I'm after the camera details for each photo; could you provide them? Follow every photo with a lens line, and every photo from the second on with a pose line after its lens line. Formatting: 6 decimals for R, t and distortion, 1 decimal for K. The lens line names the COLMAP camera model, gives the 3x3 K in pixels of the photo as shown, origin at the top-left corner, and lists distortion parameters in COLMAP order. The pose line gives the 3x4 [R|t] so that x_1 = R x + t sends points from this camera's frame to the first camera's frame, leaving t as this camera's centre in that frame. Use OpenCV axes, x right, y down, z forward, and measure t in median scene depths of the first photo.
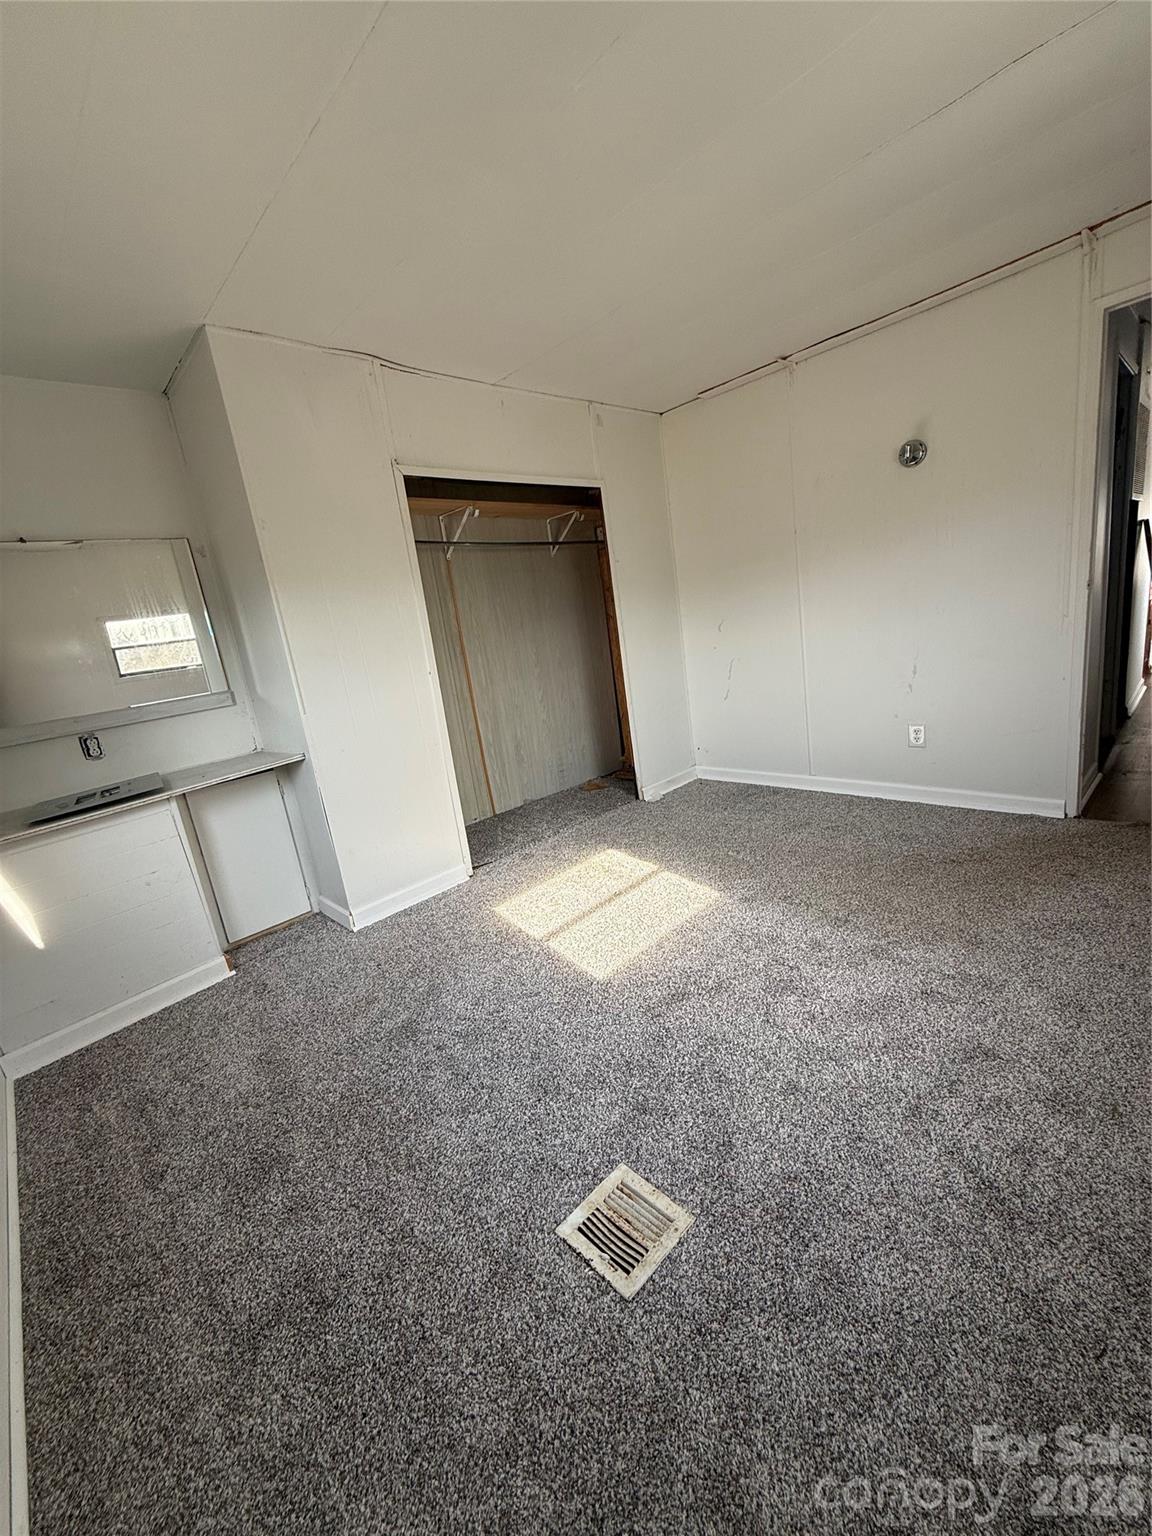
lens RADIAL K [[612.7, 0, 577.4], [0, 612.7, 763.6], [0, 0, 1]] dist [0.002269, 0.000310]
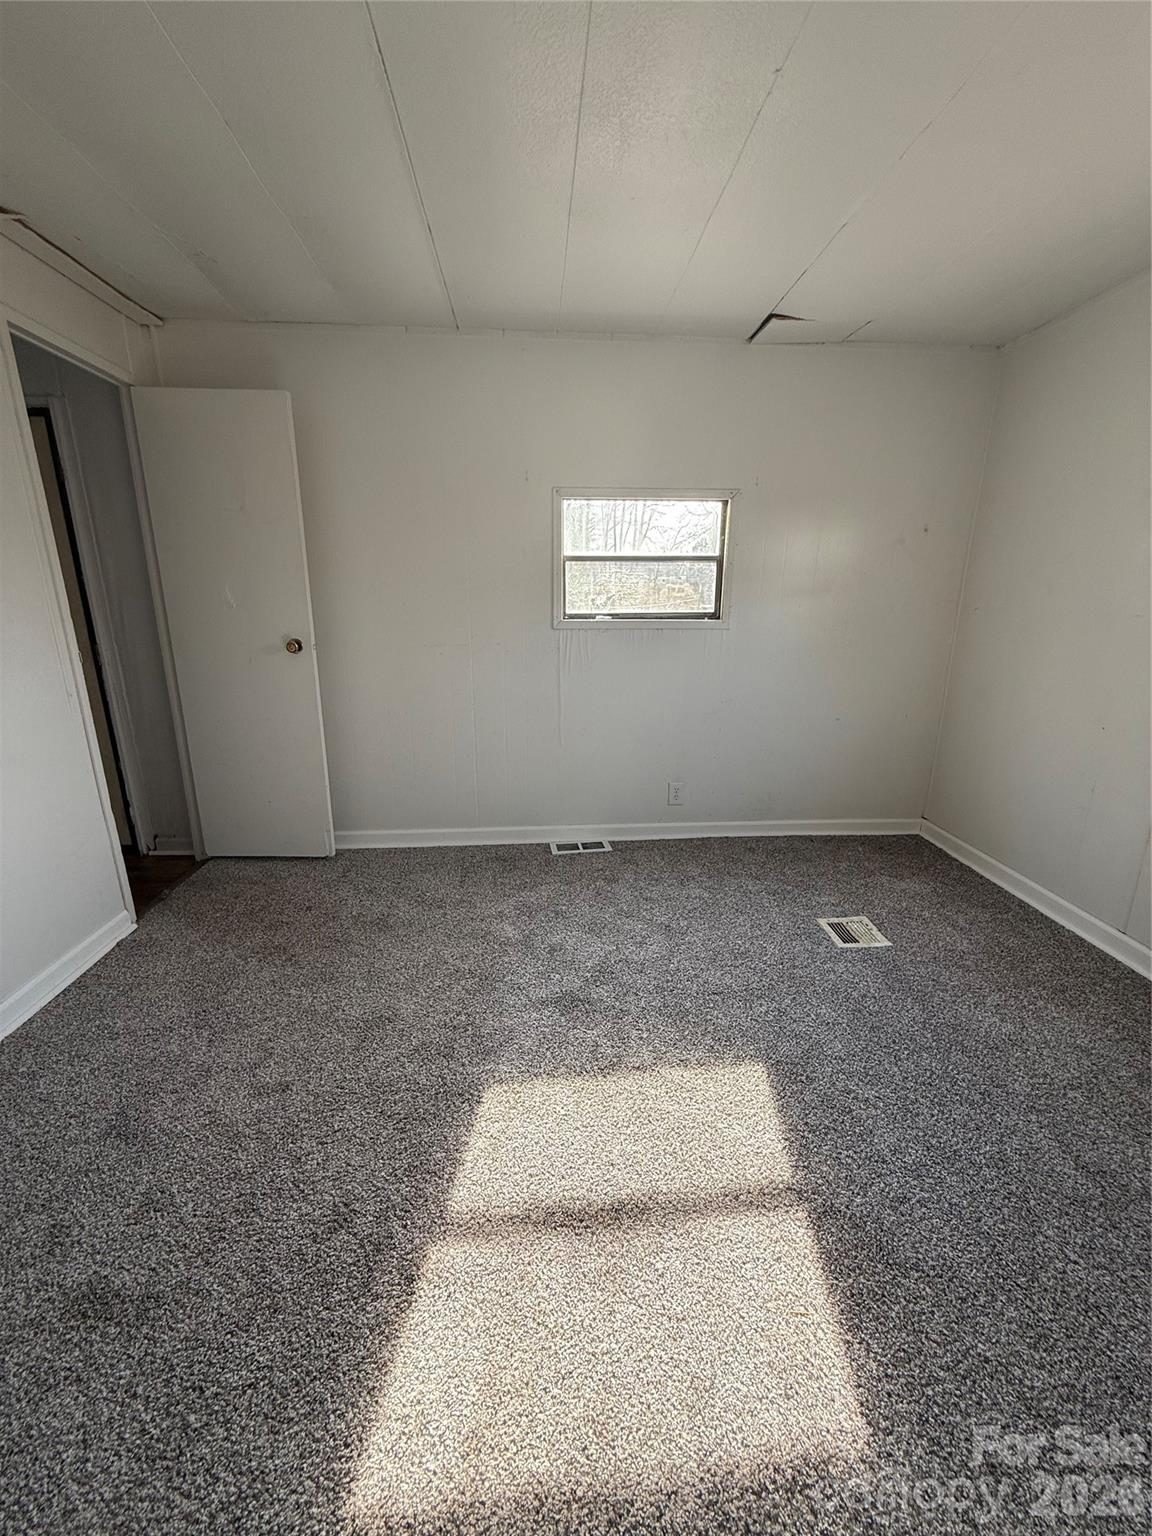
lens RADIAL K [[612.7, 0, 577.4], [0, 612.7, 763.6], [0, 0, 1]] dist [0.002269, 0.000310]
pose [[-0.755843, -0.042596, 0.653366, -0.270898], [0.251615, 0.902360, 0.349909, -0.328553], [-0.604476, 0.428872, -0.671325, 1.404841]]
